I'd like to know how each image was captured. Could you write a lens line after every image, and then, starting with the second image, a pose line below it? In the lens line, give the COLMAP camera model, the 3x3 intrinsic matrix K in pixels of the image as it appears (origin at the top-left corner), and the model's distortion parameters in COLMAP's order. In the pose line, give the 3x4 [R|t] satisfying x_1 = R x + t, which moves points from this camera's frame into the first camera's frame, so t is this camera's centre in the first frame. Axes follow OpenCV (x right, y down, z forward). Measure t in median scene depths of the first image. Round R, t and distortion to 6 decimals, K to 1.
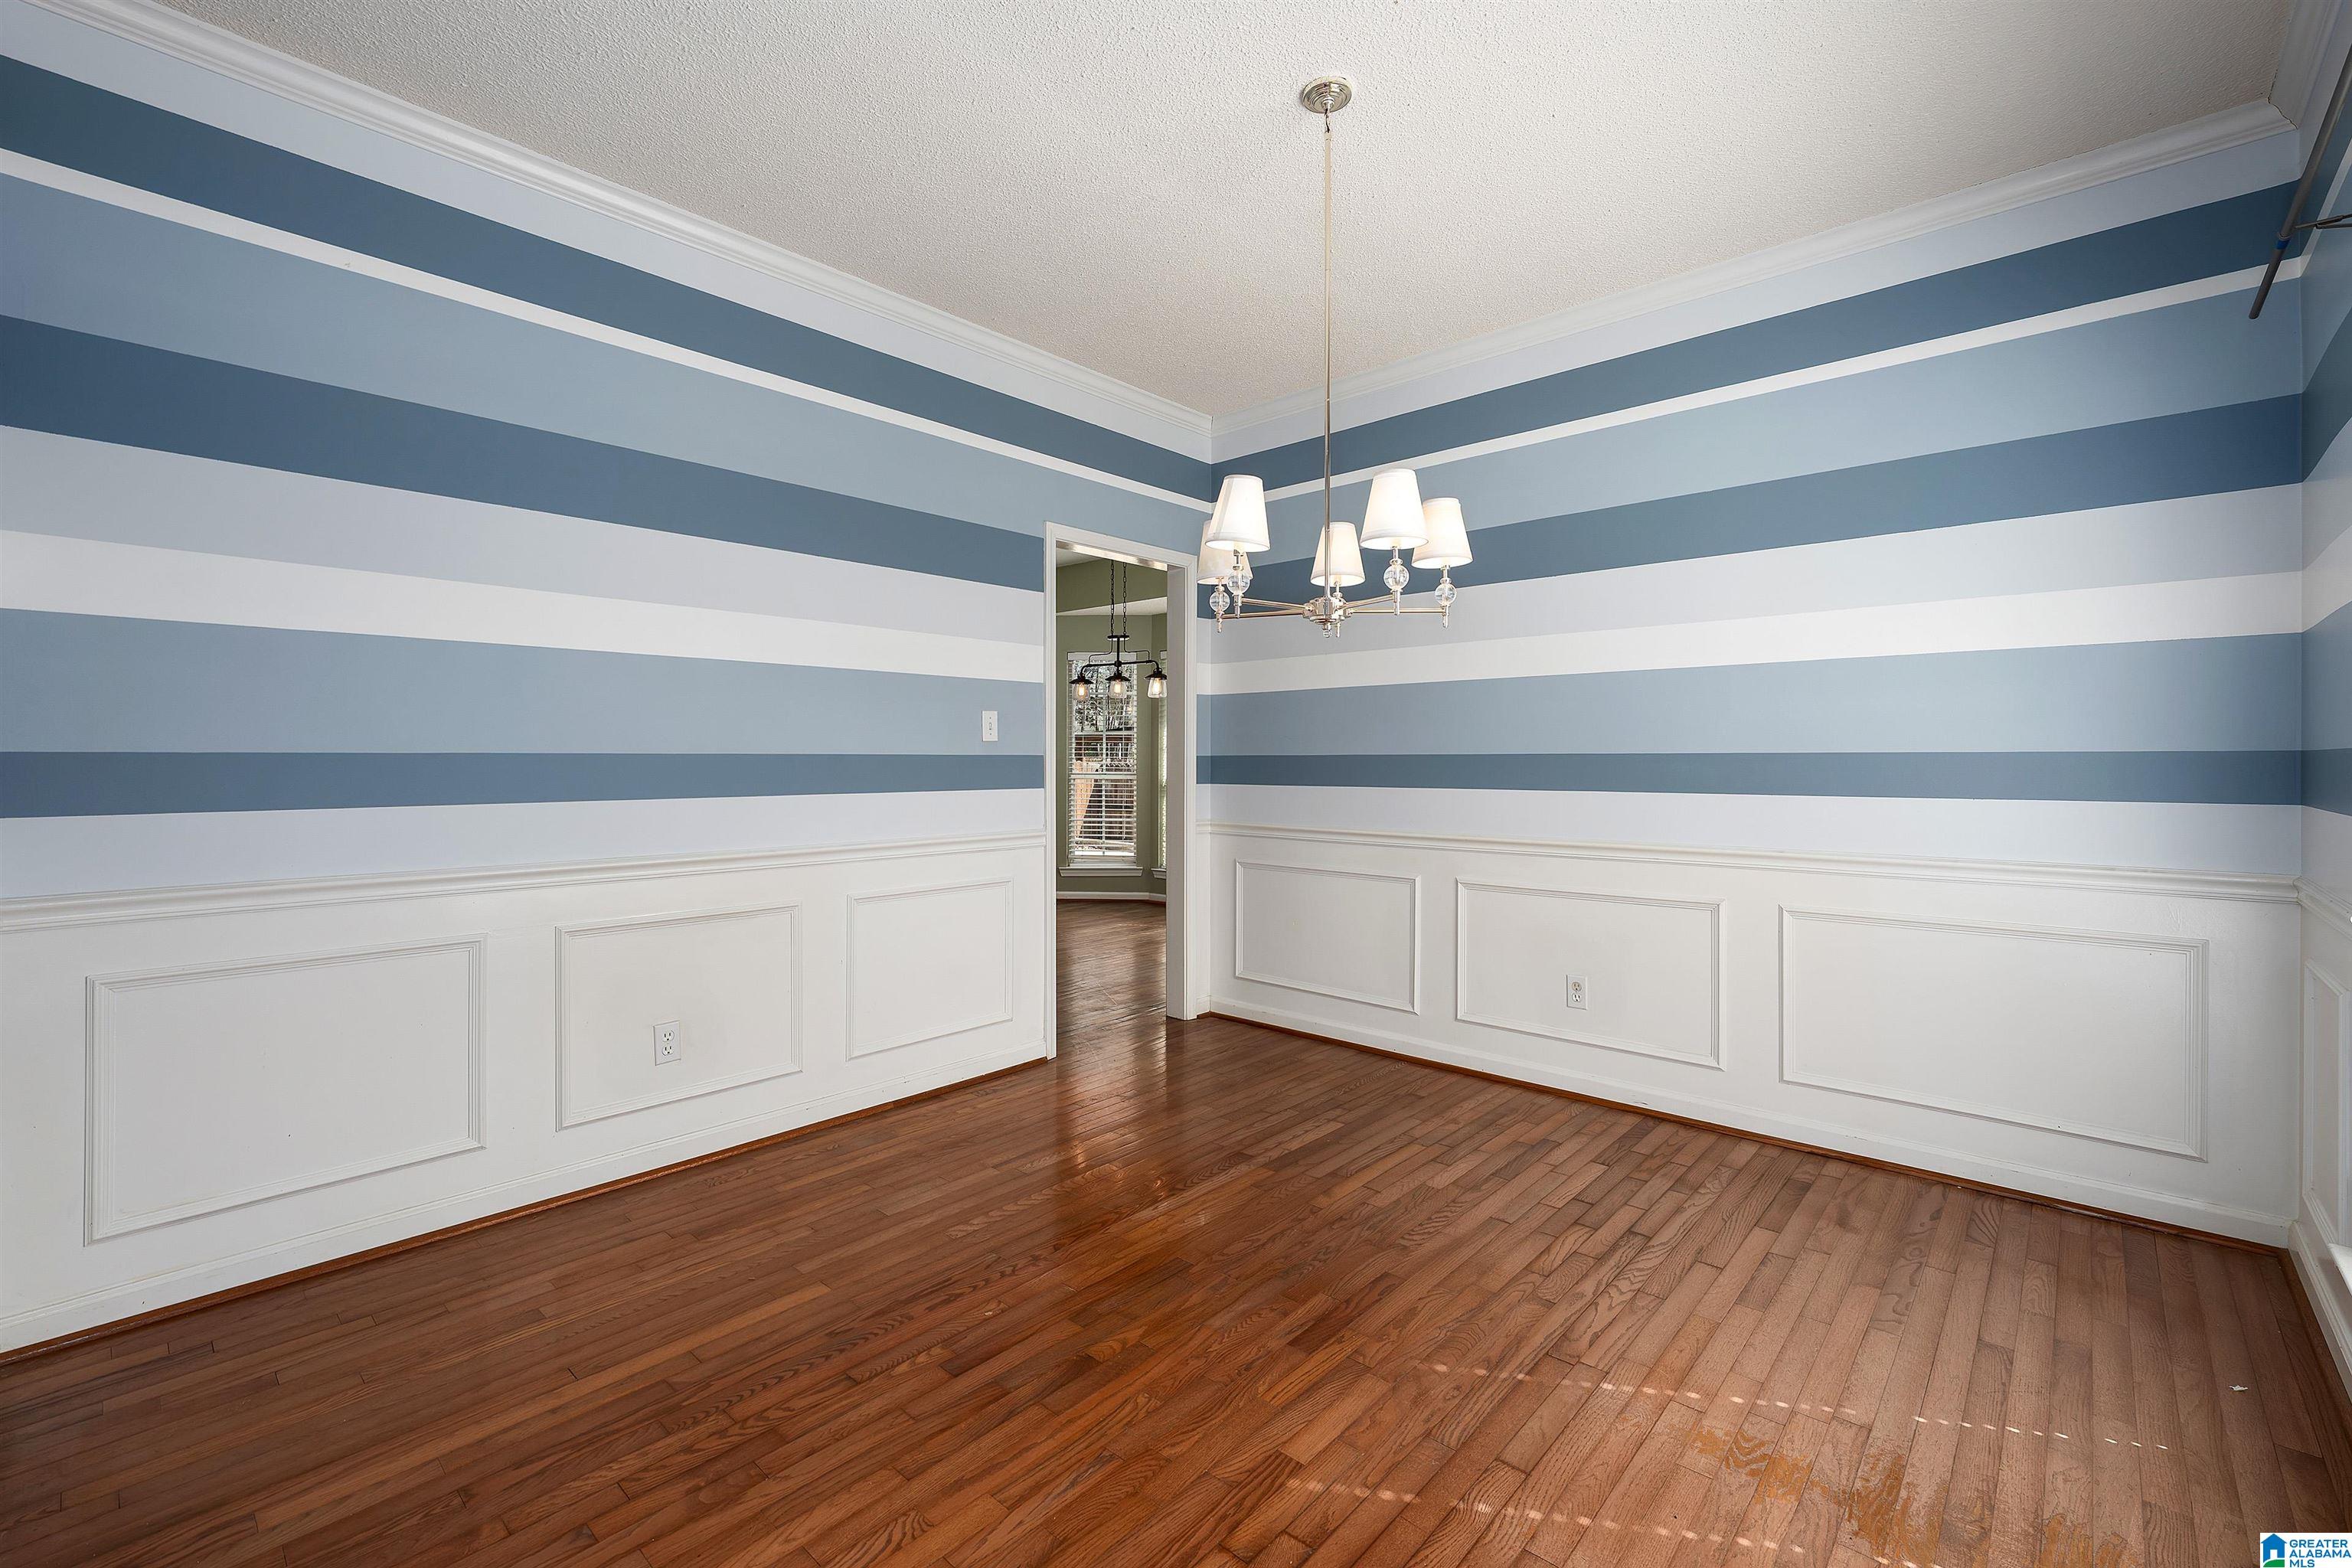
lens RADIAL K [[982.7, 0, 1174.0], [0, 982.7, 738.0], [0, 0, 1]] dist [-0.011776, -0.000041]
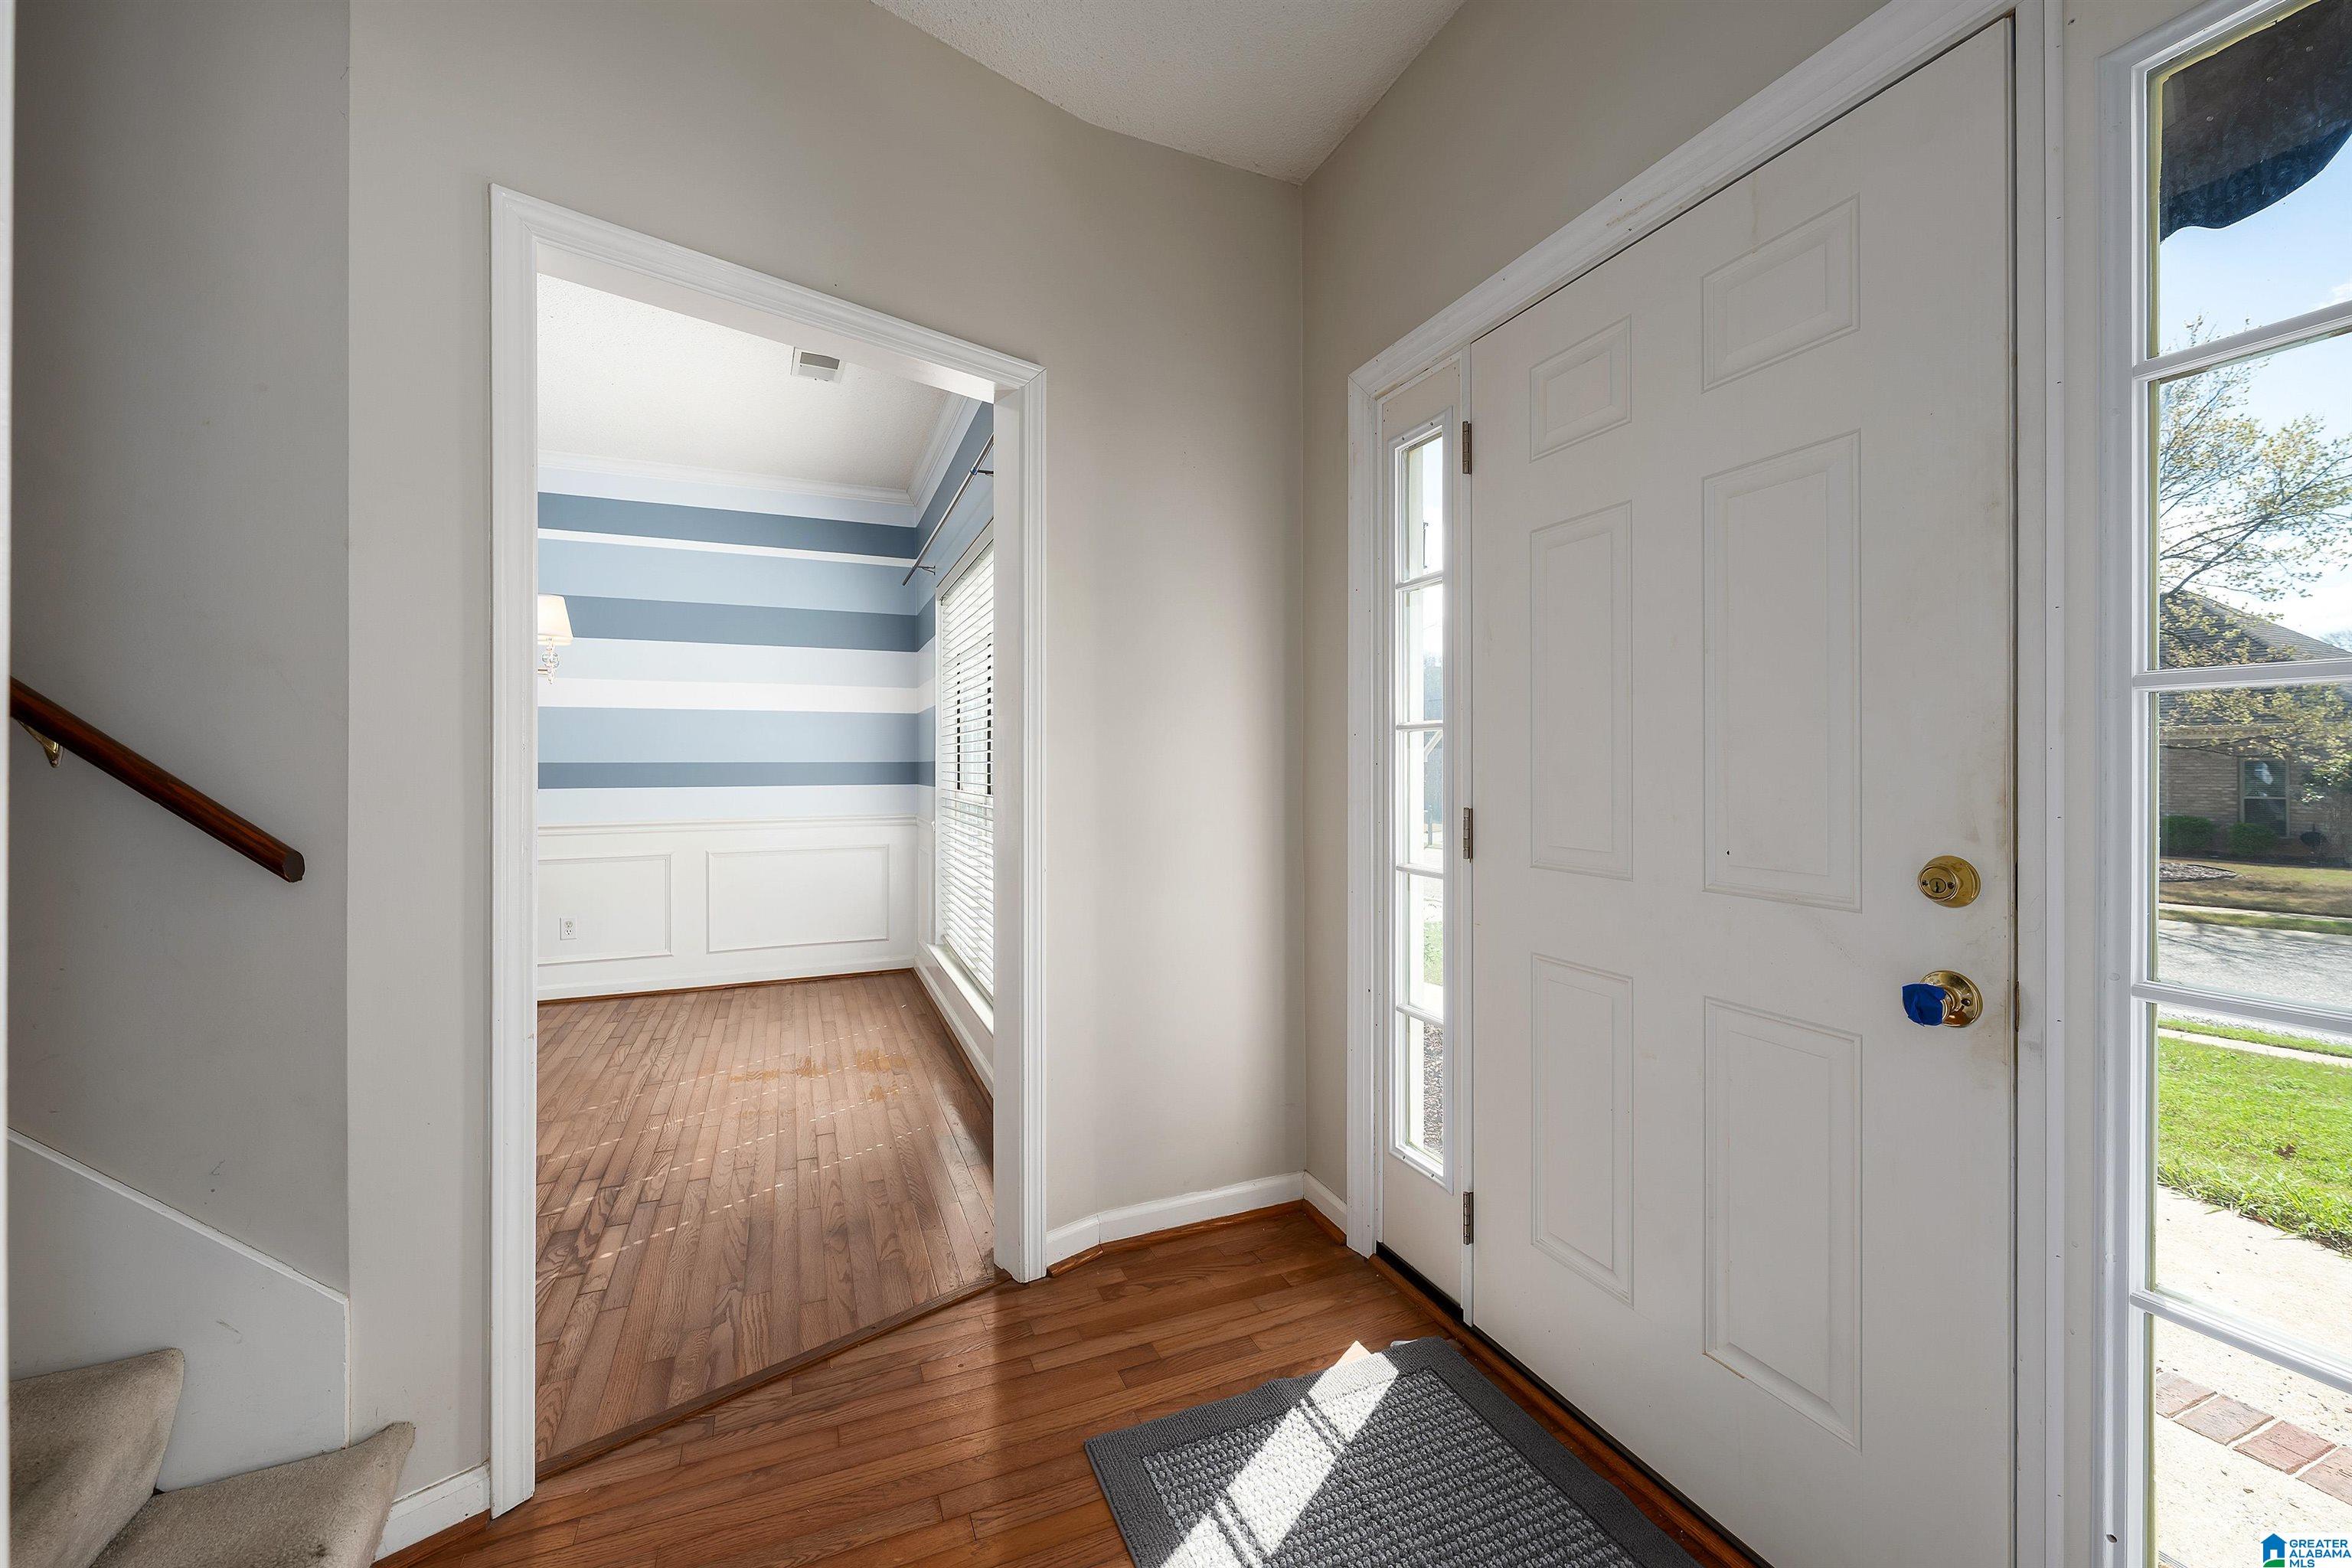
lens RADIAL K [[916.4, 0, 1176.0], [0, 916.4, 784.0], [0, 0, 1]] dist [0.000010, -0.000014]
pose [[0.408367, -0.019026, 0.912619, -0.741025], [-0.018675, 0.999399, 0.029192, -0.011418], [-0.912627, -0.028964, 0.407767, -0.582728]]
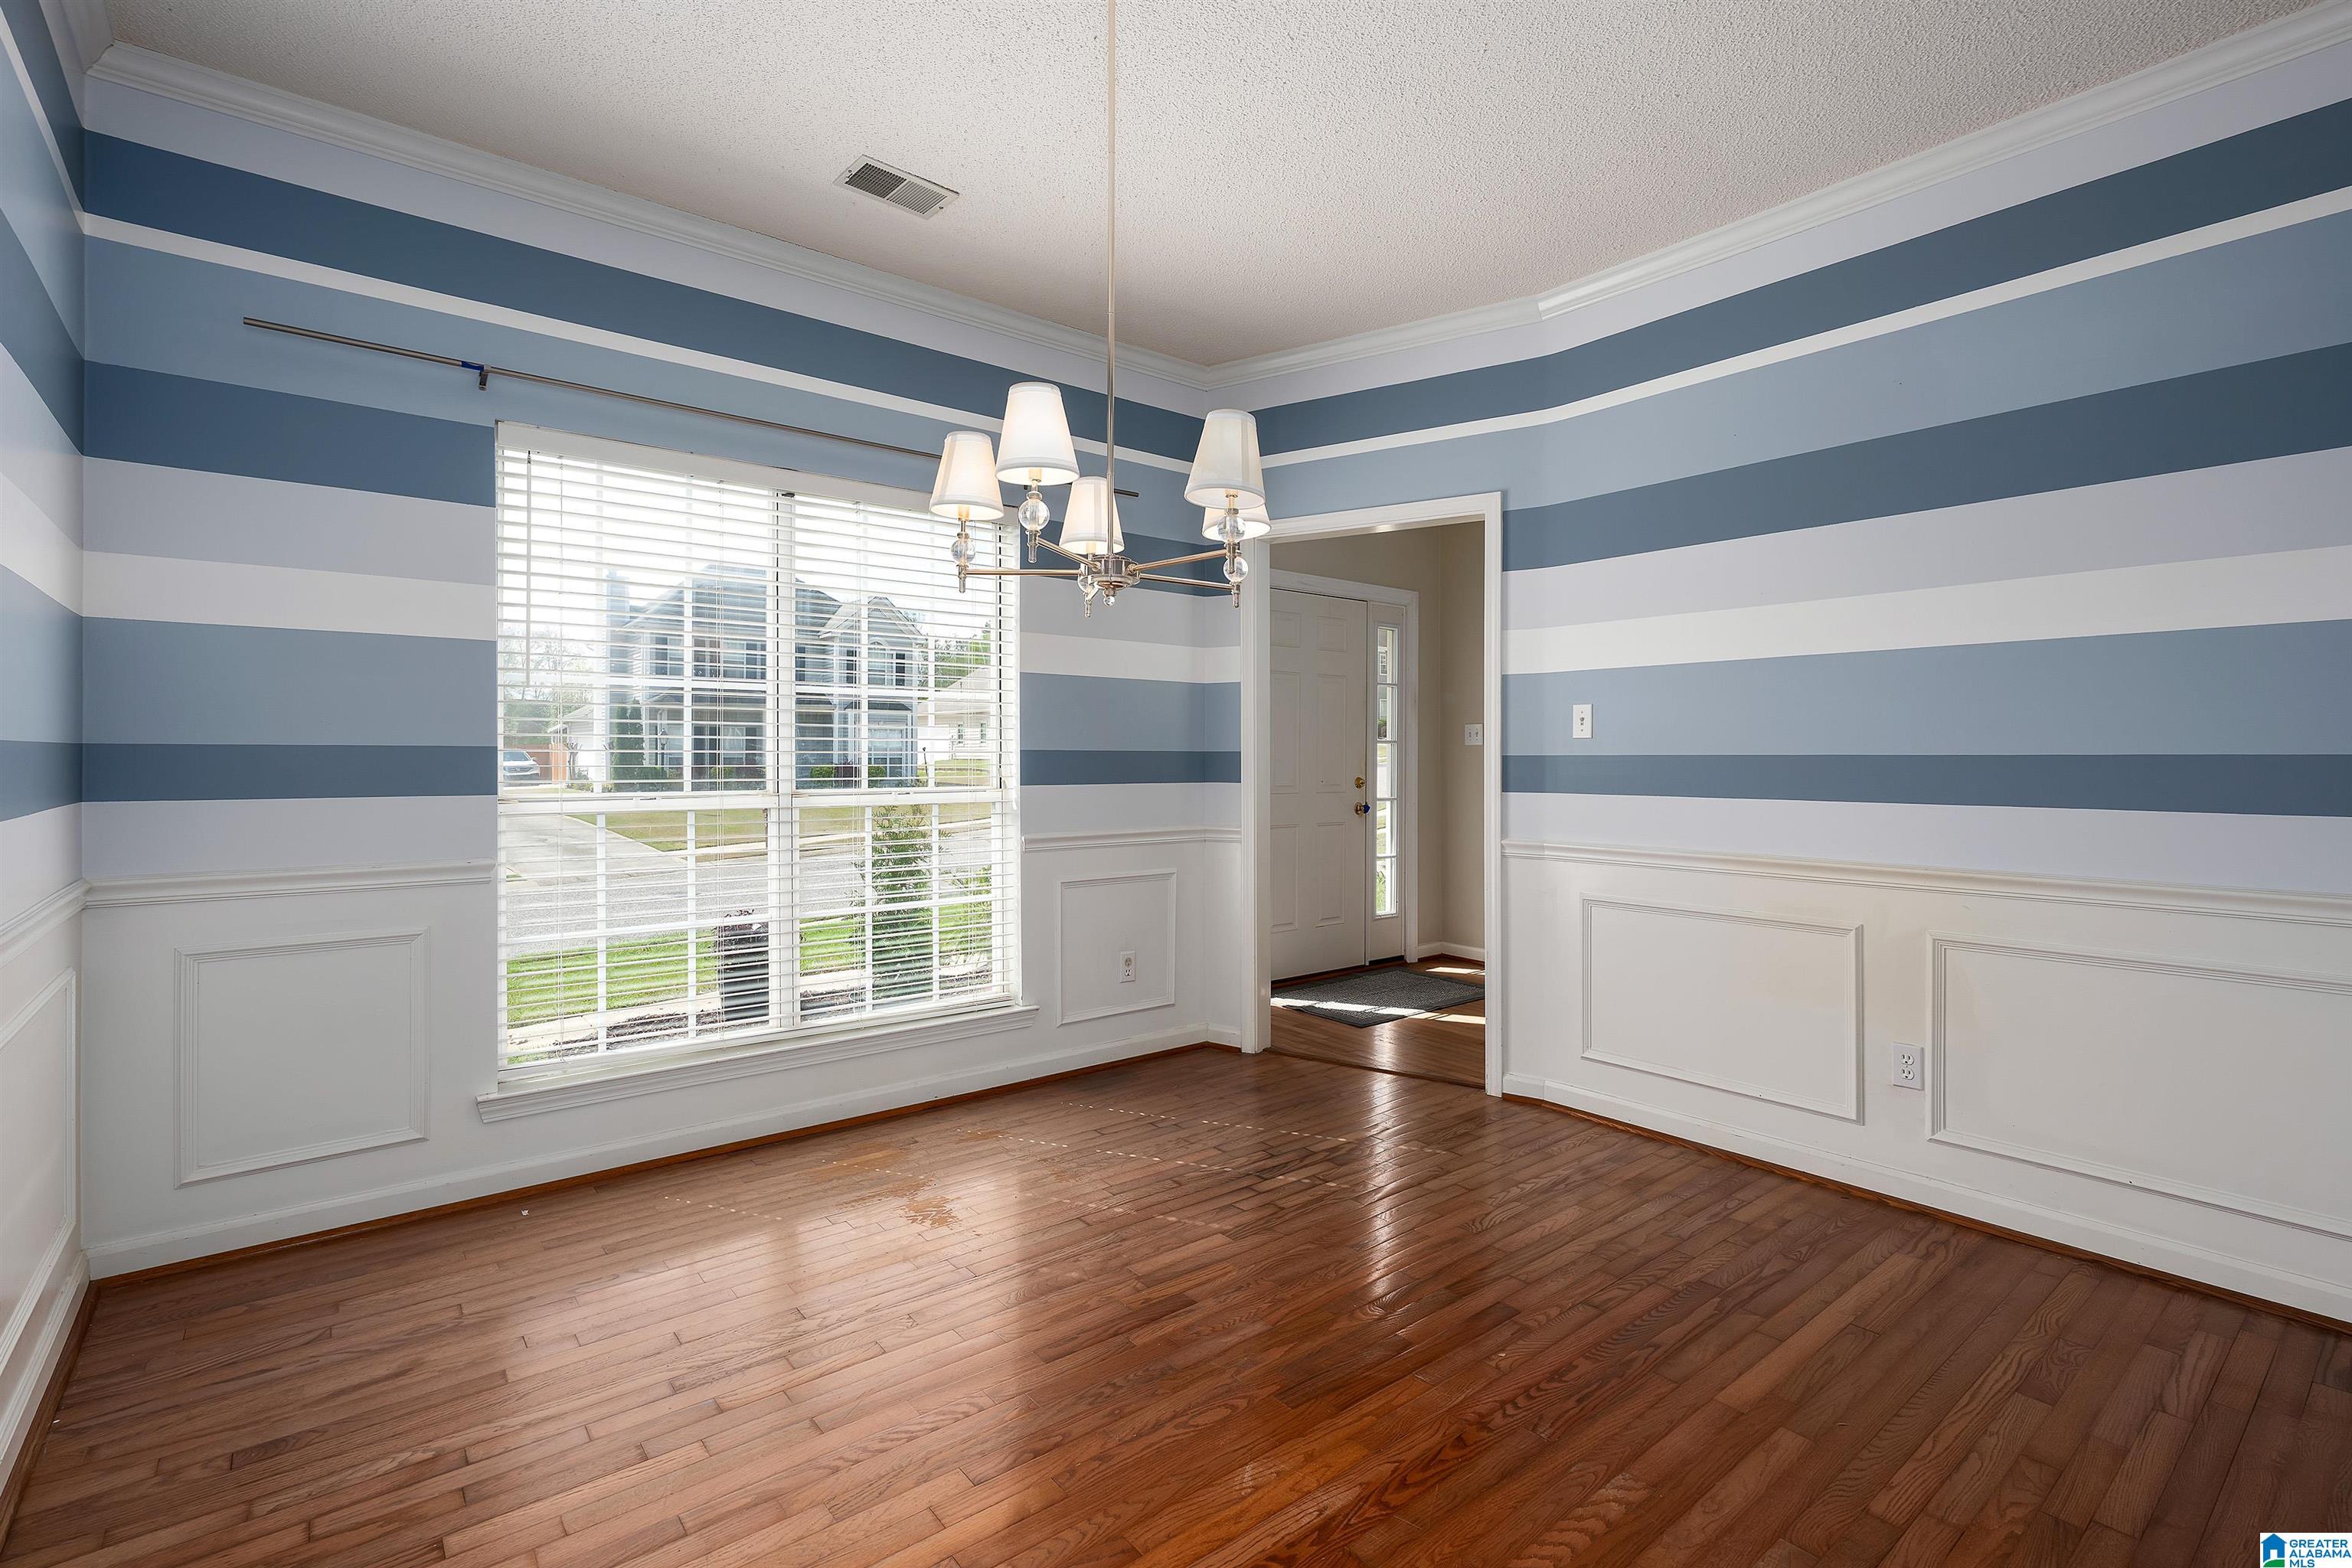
lens RADIAL K [[1087.5, 0, 1185.1], [0, 1087.5, 777.7], [0, 0, 1]] dist [-0.000131, 0.000002]
pose [[-0.989934, -0.006678, 0.141372, -0.034539], [-0.006643, 0.999978, 0.000714, 0.041968], [-0.141374, -0.000232, -0.989956, 2.098237]]
